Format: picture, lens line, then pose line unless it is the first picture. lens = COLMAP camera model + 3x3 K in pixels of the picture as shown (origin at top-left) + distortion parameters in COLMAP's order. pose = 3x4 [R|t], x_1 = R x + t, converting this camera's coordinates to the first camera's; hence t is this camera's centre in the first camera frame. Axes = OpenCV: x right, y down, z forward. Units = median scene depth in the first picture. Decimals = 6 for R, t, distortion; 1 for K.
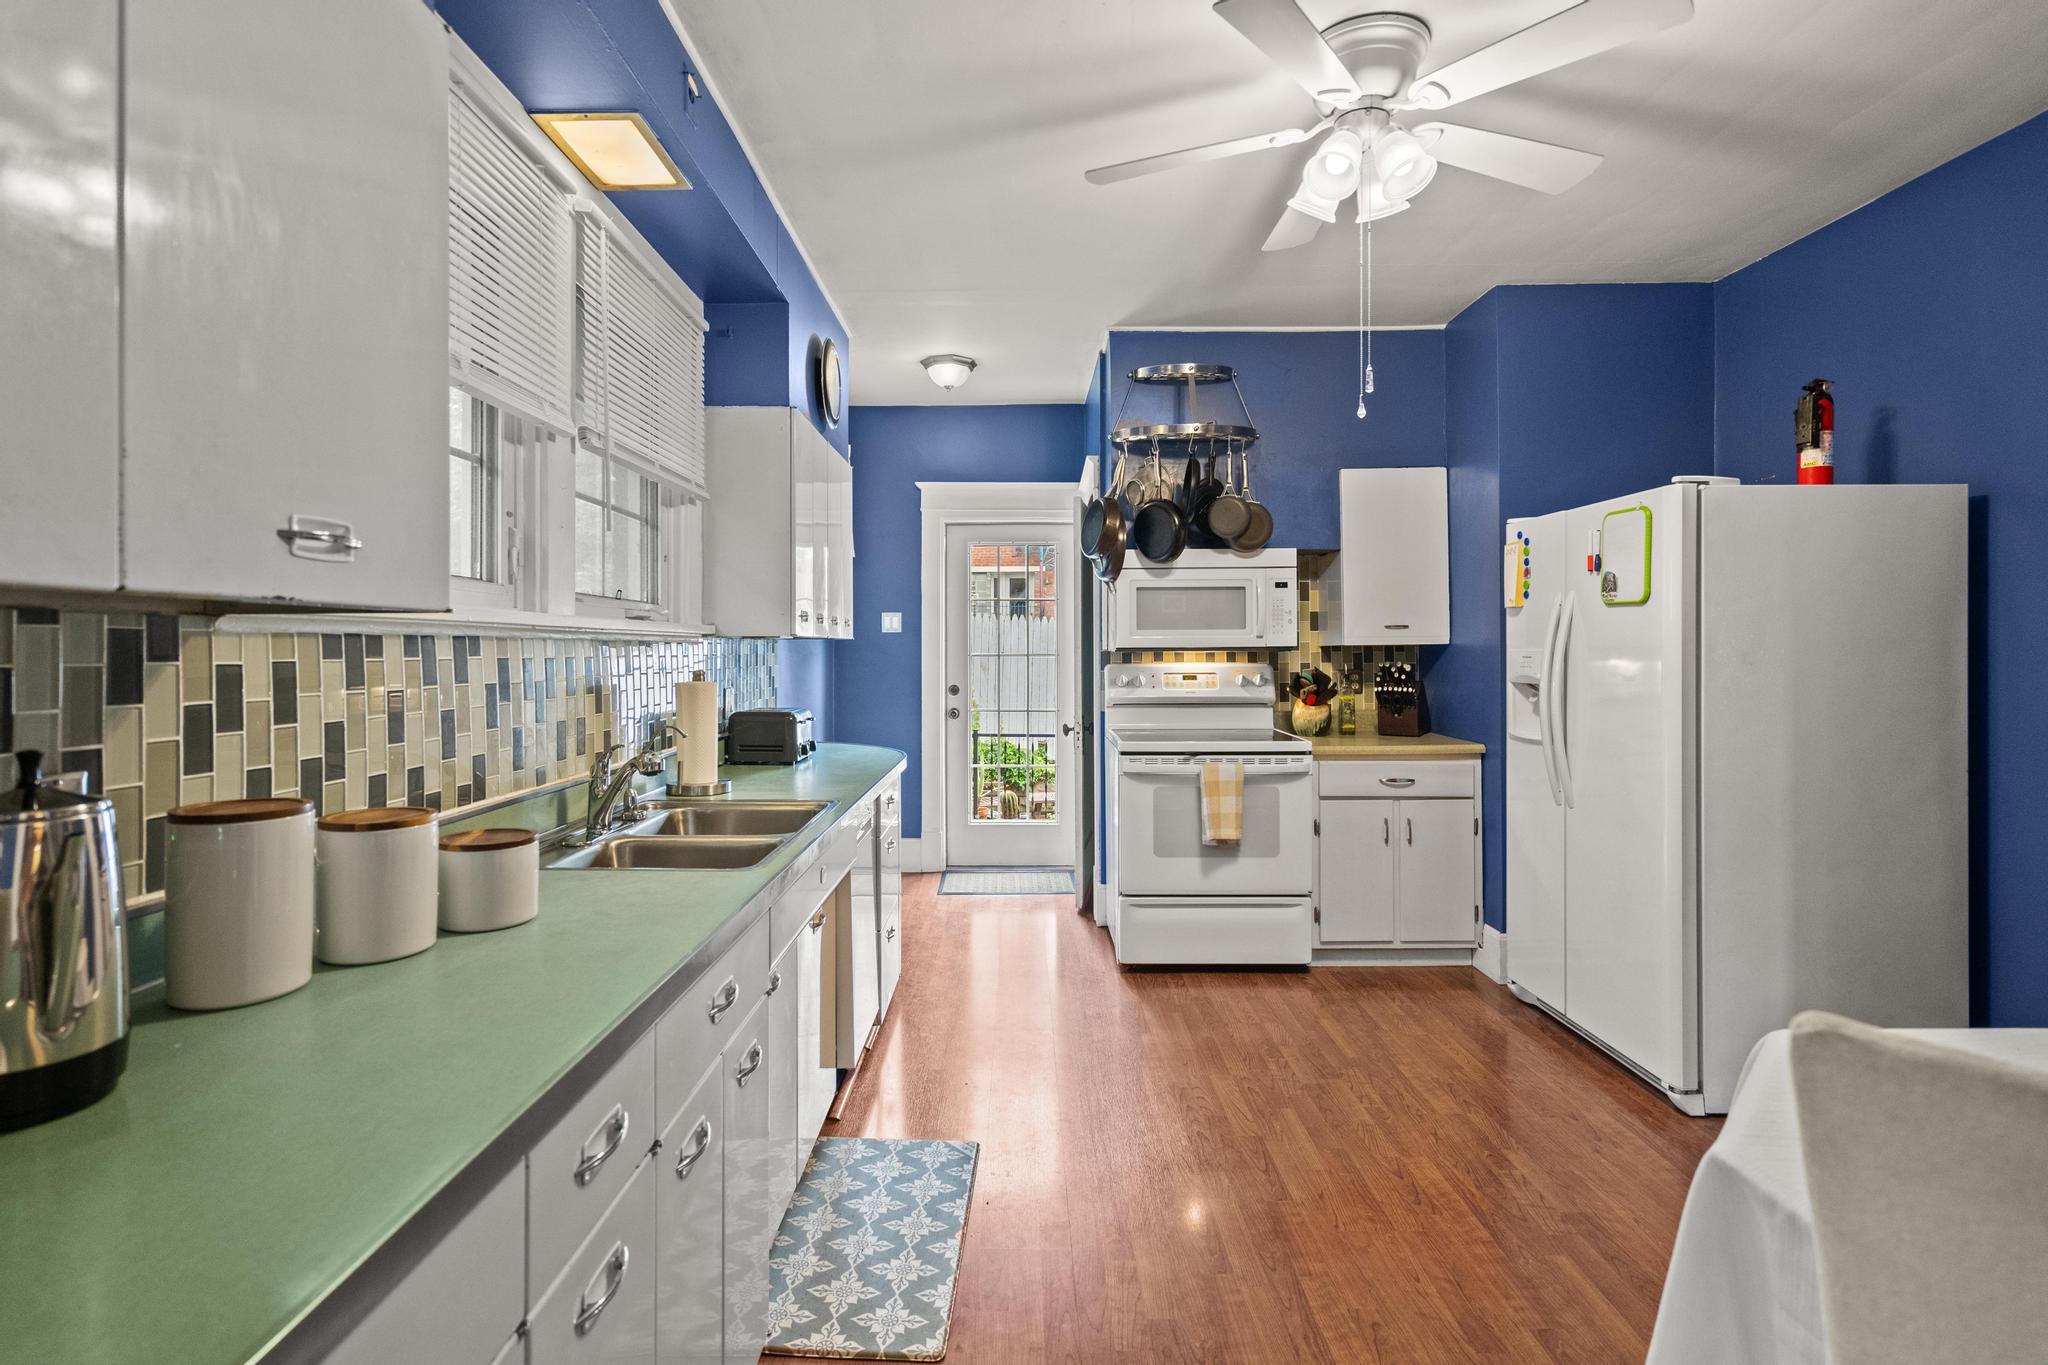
lens RADIAL K [[958.0, 0, 1020.6], [0, 958.0, 645.4], [0, 0, 1]] dist [-0.002251, 0.002945]
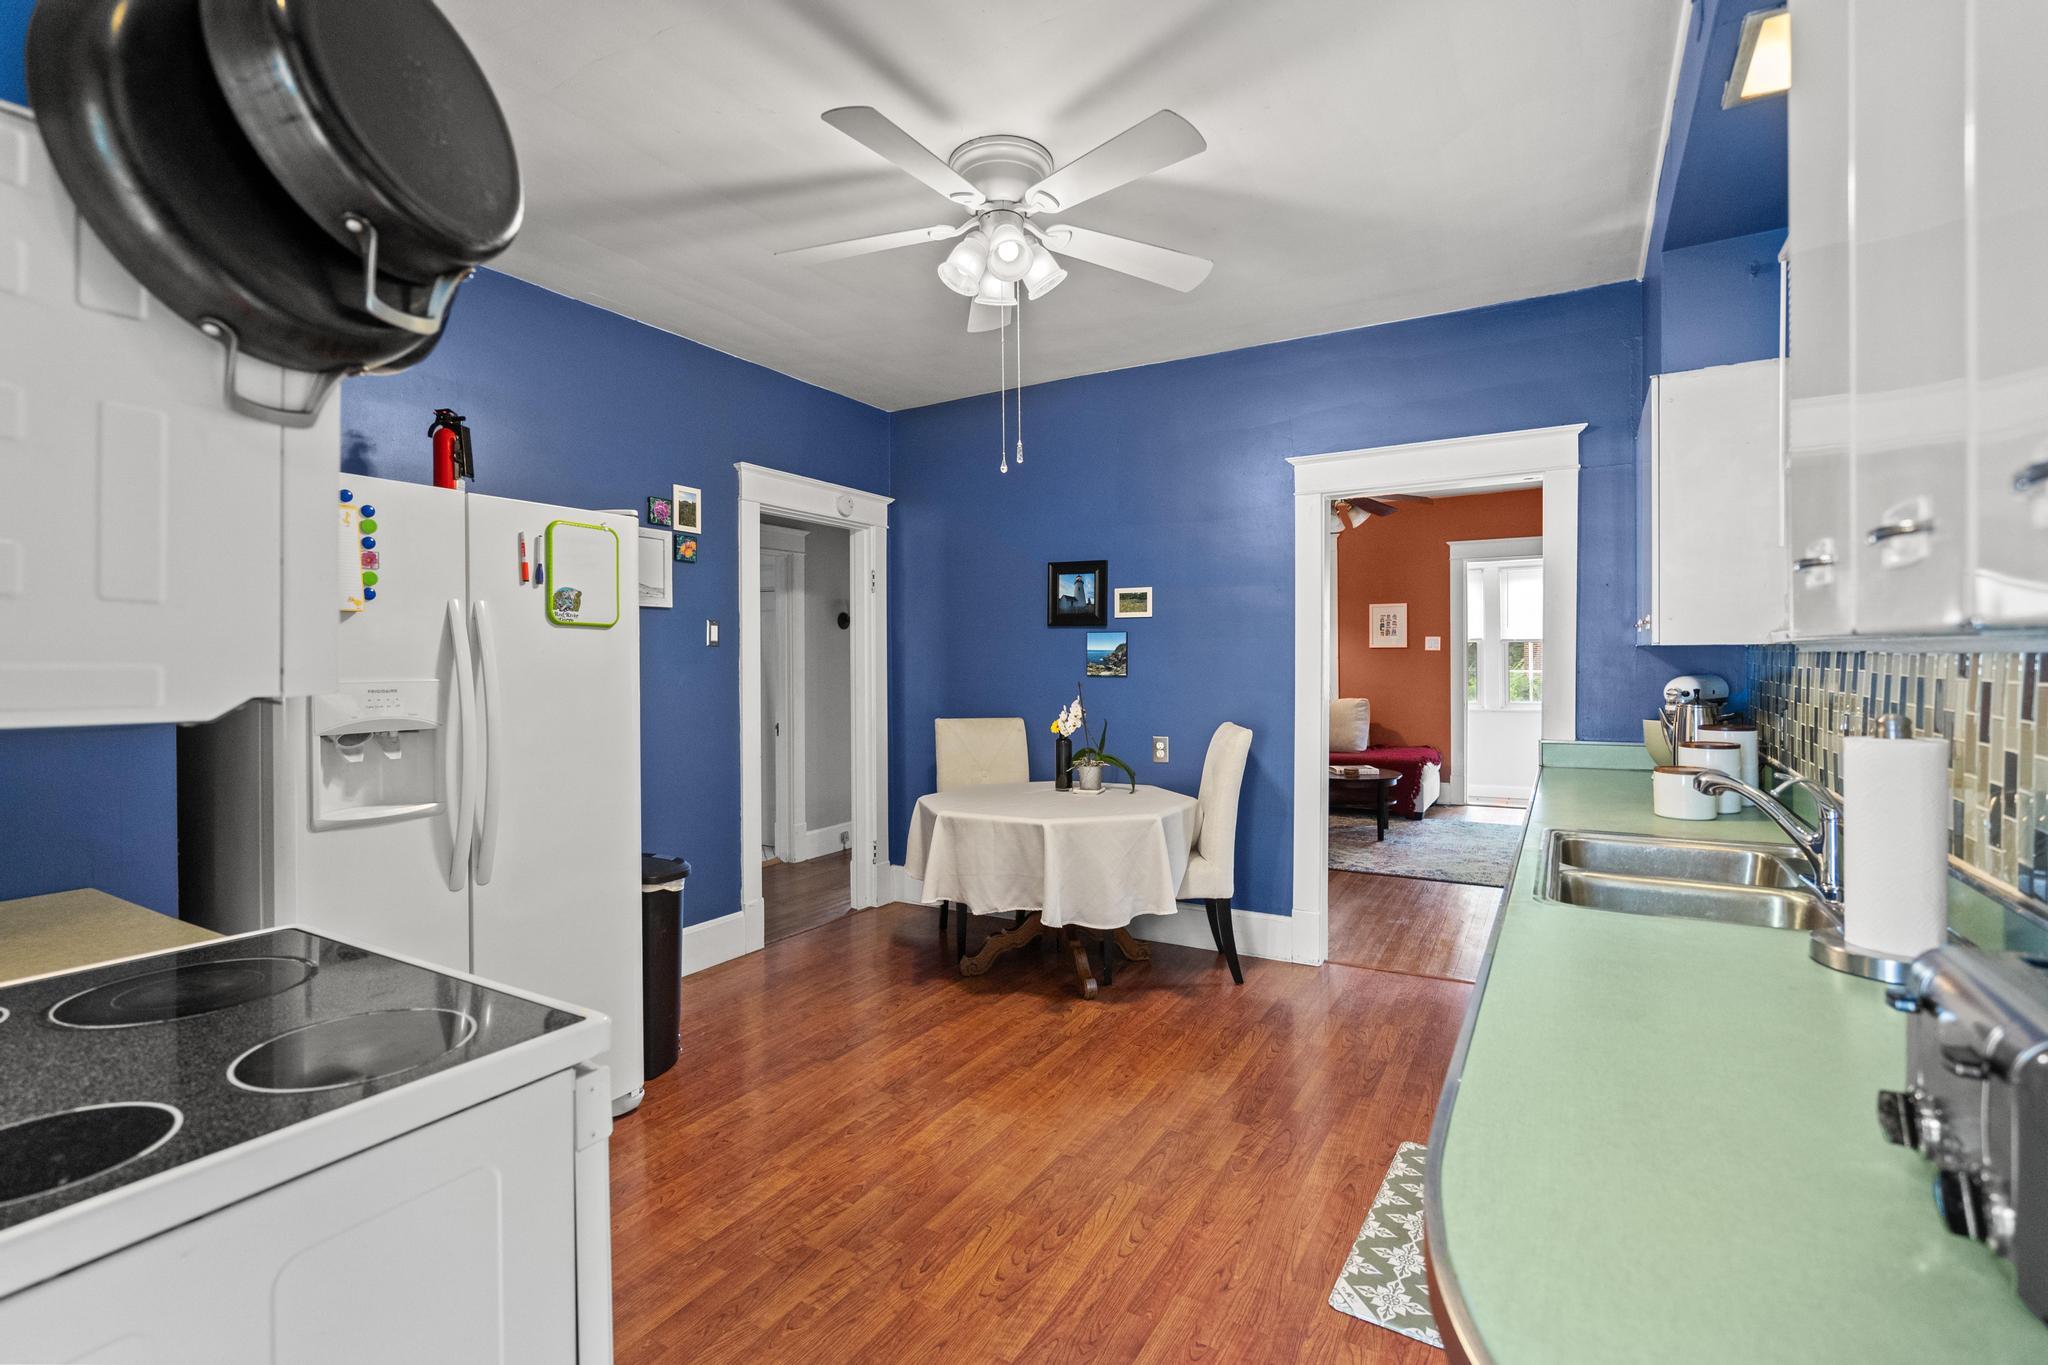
lens RADIAL K [[958.0, 0, 997.4], [0, 958.0, 658.5], [0, 0, 1]] dist [-0.002251, 0.002945]
pose [[-0.857329, 0.008083, 0.514705, -0.136289], [0.007933, 0.999965, -0.002489, -0.004193], [-0.514707, 0.001950, -0.857364, 1.132926]]
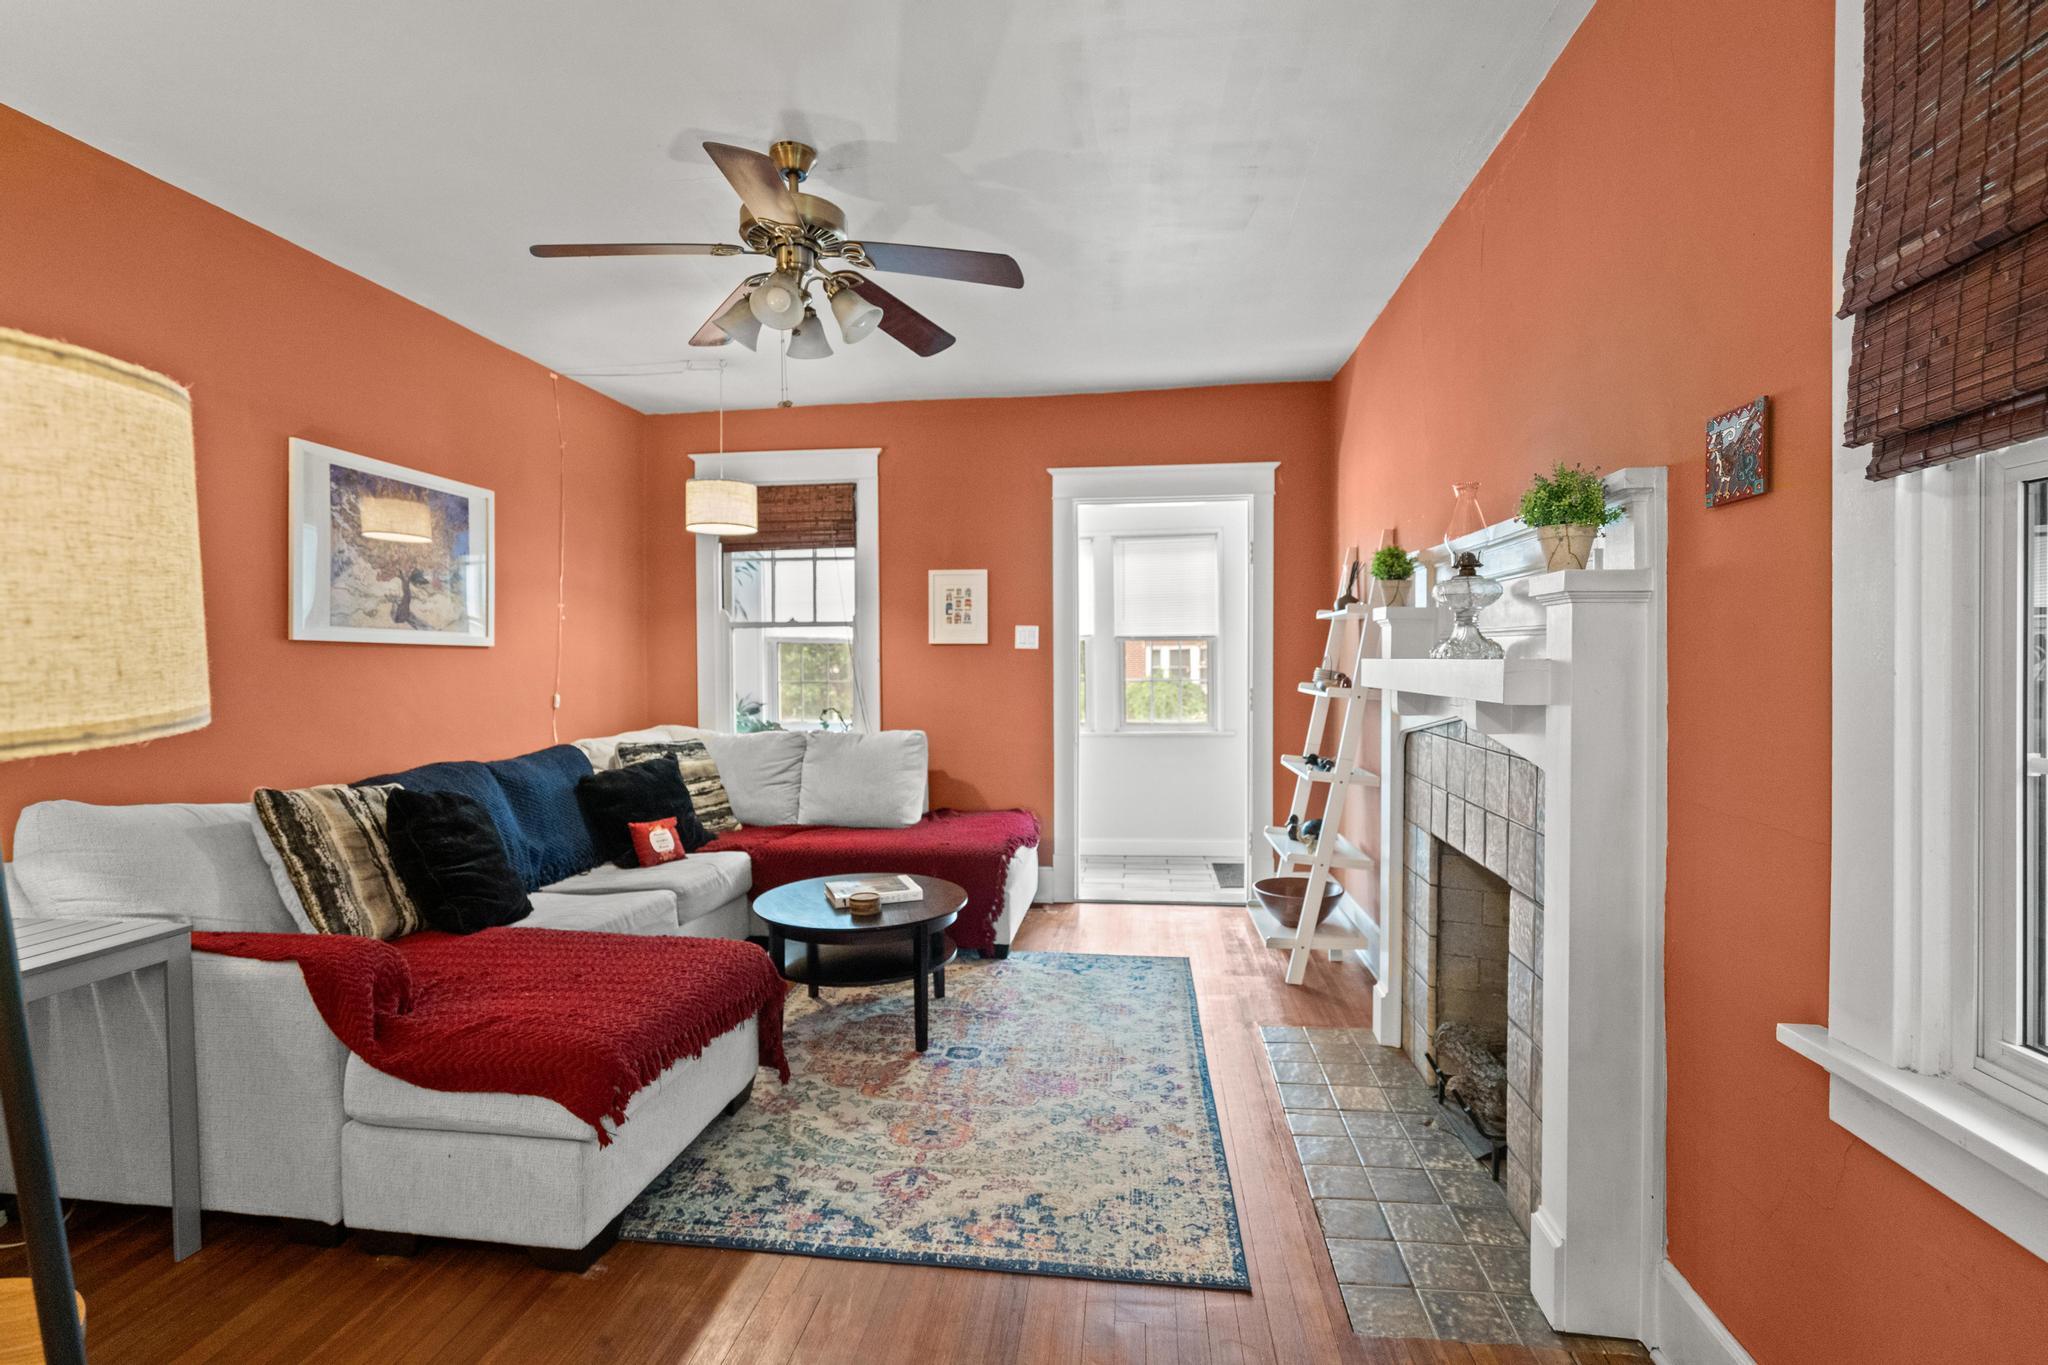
lens RADIAL K [[958.0, 0, 1020.7], [0, 958.0, 678.3], [0, 0, 1]] dist [-0.002251, 0.002945]
pose [[-0.991993, 0.006521, 0.126128, -0.024380], [0.008445, 0.999856, 0.014726, 0.000926], [-0.126014, 0.015673, -0.991905, 0.087608]]
